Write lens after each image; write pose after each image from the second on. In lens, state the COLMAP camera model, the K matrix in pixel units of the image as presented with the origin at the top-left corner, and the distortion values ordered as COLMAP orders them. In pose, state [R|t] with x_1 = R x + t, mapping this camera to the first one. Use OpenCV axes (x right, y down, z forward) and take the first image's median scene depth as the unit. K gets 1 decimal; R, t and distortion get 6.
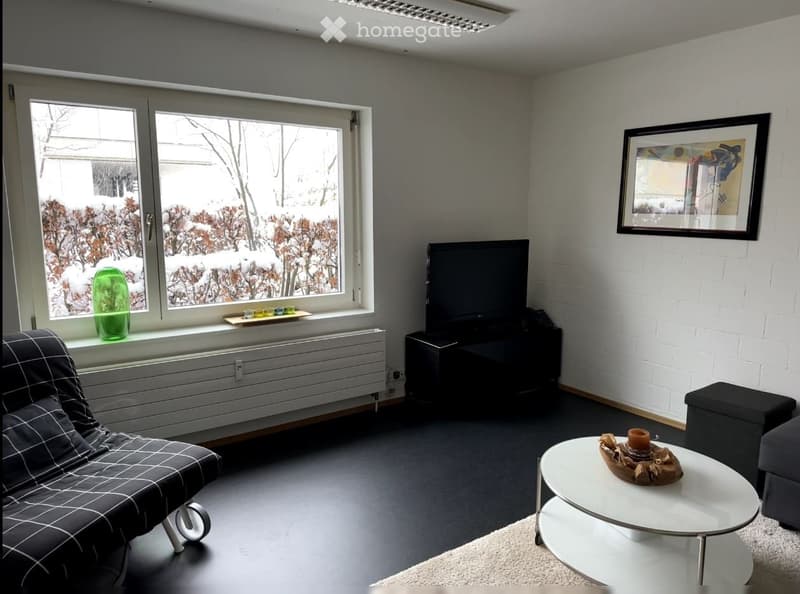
lens RADIAL K [[564.6, 0, 400.3], [0, 564.6, 295.7], [0, 0, 1]] dist [0.070666, -0.107133]
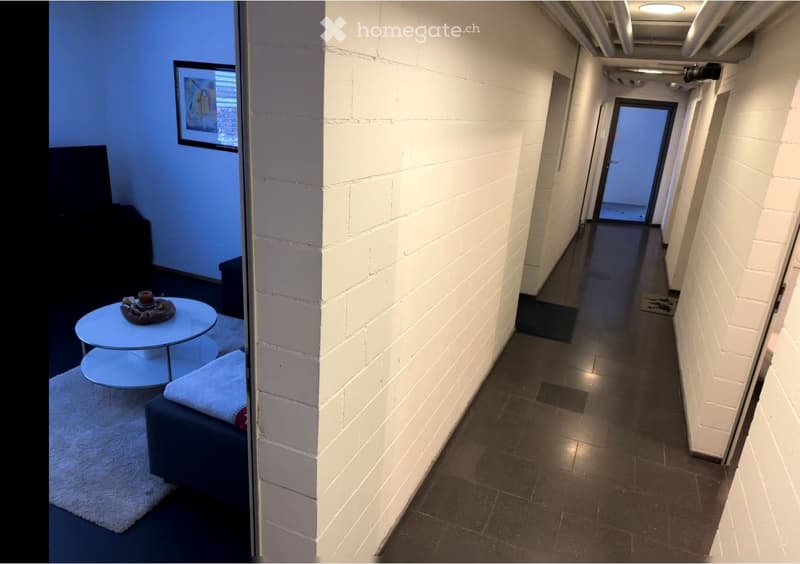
lens RADIAL K [[537.5, 0, 441.9], [0, 537.5, 281.6], [0, 0, 1]] dist [-0.001054, -0.000961]
pose [[0.812267, -0.126461, 0.569411, 0.139202], [0.010515, 0.979230, 0.202479, -0.046646], [-0.583191, -0.158479, 0.796726, -0.365982]]
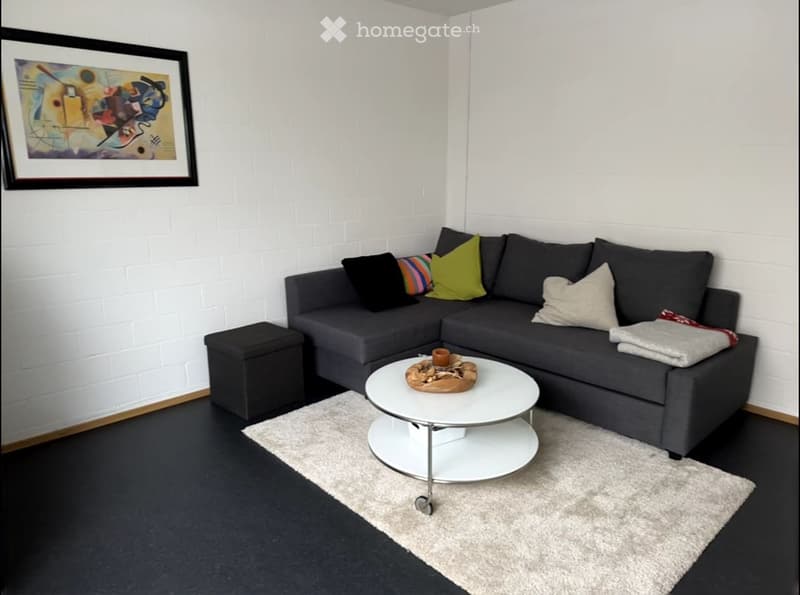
lens RADIAL K [[564.1, 0, 399.8], [0, 564.1, 289.8], [0, 0, 1]] dist [0.077386, -0.092178]
pose [[-0.144701, -0.216967, 0.965395, -0.350177], [0.154099, 0.958817, 0.238586, -0.089321], [-0.977402, 0.183290, -0.105308, 0.670715]]
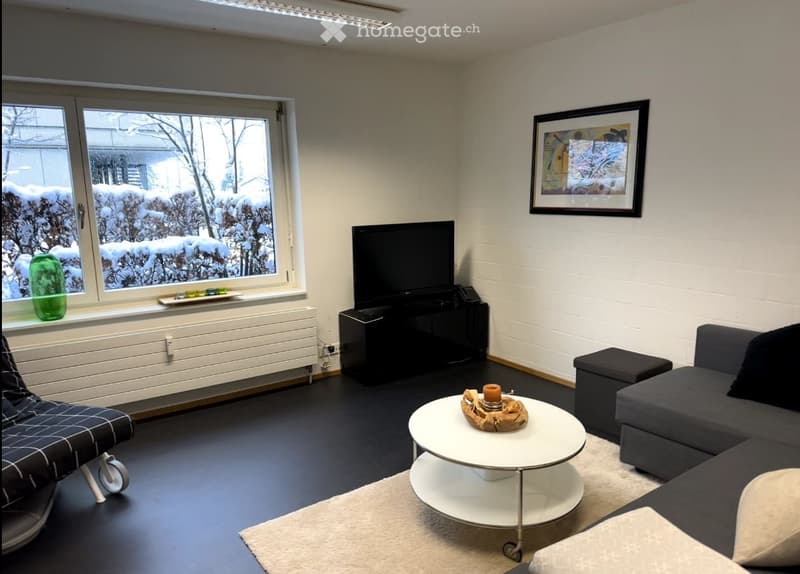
lens RADIAL K [[566.5, 0, 402.0], [0, 566.5, 299.2], [0, 0, 1]] dist [0.039517, -0.063129]
pose [[0.999782, -0.019892, 0.006378, 0.132683], [0.019648, 0.999151, 0.036198, 0.009234], [-0.007092, -0.036065, 0.999324, -0.077258]]
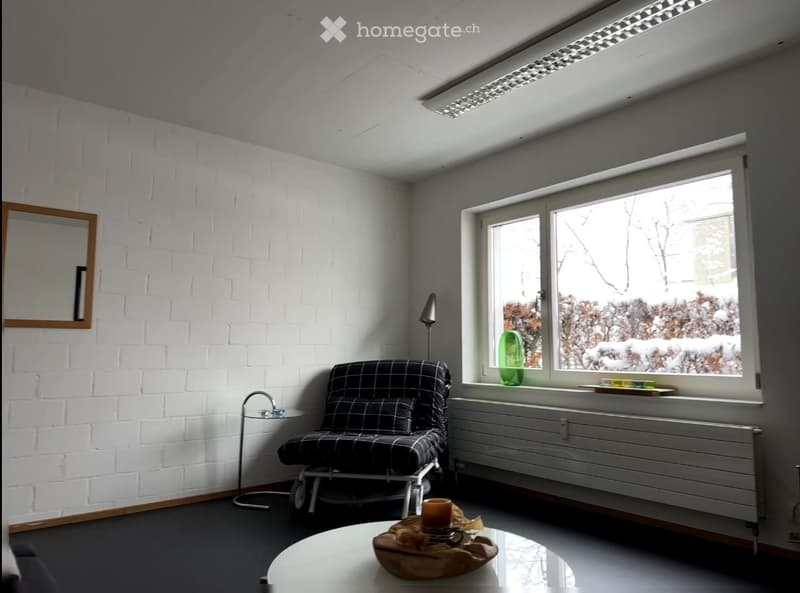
lens RADIAL K [[545.3, 0, 400.0], [0, 545.3, 296.5], [0, 0, 1]] dist [0.008349, 0.001217]
pose [[0.079336, -0.099778, -0.991842, 0.608218], [-0.156879, 0.981330, -0.111269, 0.044231], [0.984426, 0.164427, 0.062202, 0.514436]]
